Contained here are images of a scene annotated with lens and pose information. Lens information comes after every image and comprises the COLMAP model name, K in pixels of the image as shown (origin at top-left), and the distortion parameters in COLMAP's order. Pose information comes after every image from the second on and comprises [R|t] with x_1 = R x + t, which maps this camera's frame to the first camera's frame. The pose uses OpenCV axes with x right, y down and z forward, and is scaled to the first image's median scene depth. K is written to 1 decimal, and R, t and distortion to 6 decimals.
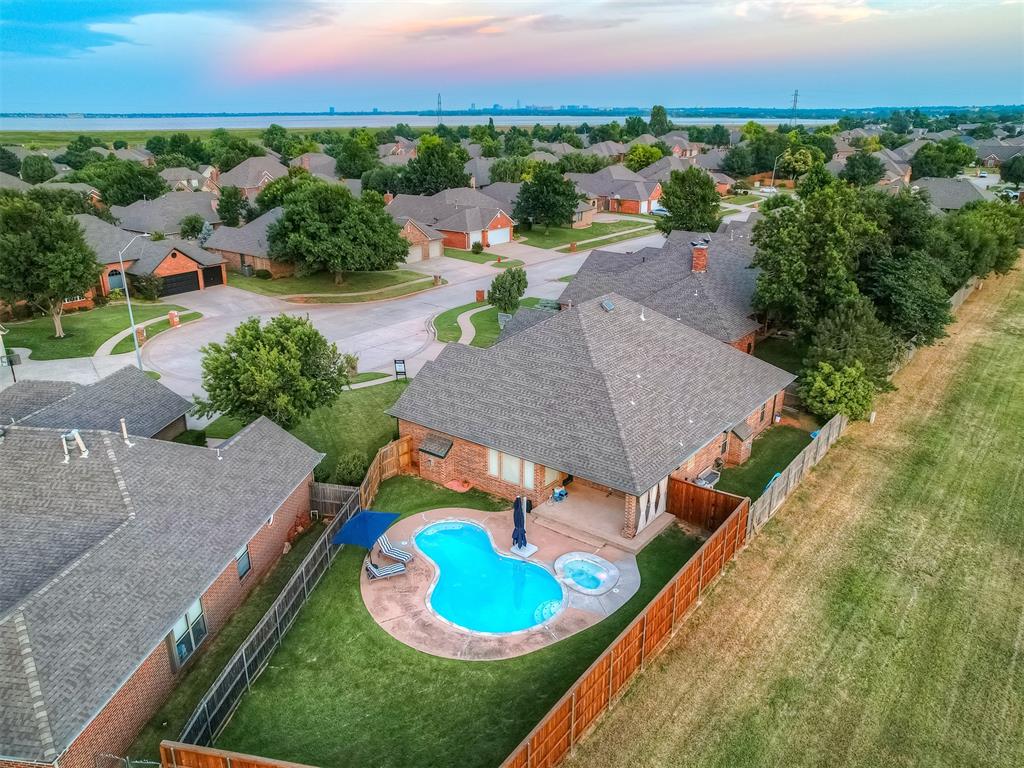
lens RADIAL K [[741.3, 0, 512.0], [0, 741.3, 384.0], [0, 0, 1]] dist [-0.059340, 0.059495]
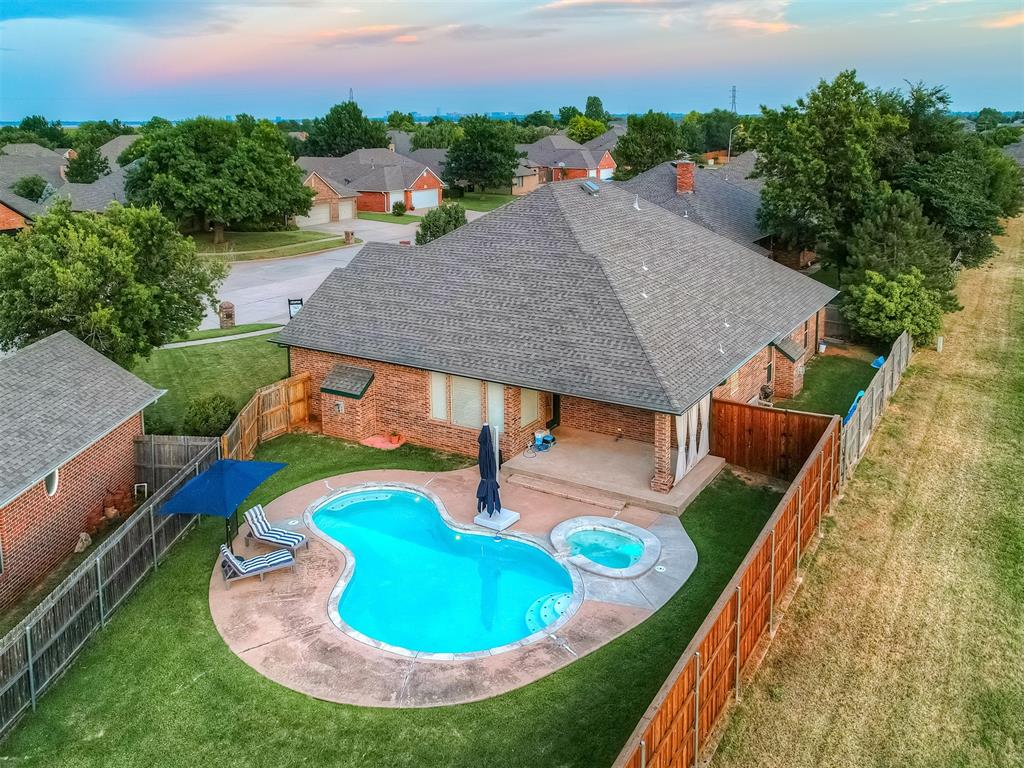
lens RADIAL K [[672.6, 0, 499.6], [0, 672.6, 385.1], [0, 0, 1]] dist [-0.037720, 0.021902]
pose [[0.992007, -0.020031, 0.124579, -0.045545], [0.045161, 0.978279, -0.202315, 0.219048], [-0.117821, 0.206324, 0.971364, 0.428101]]
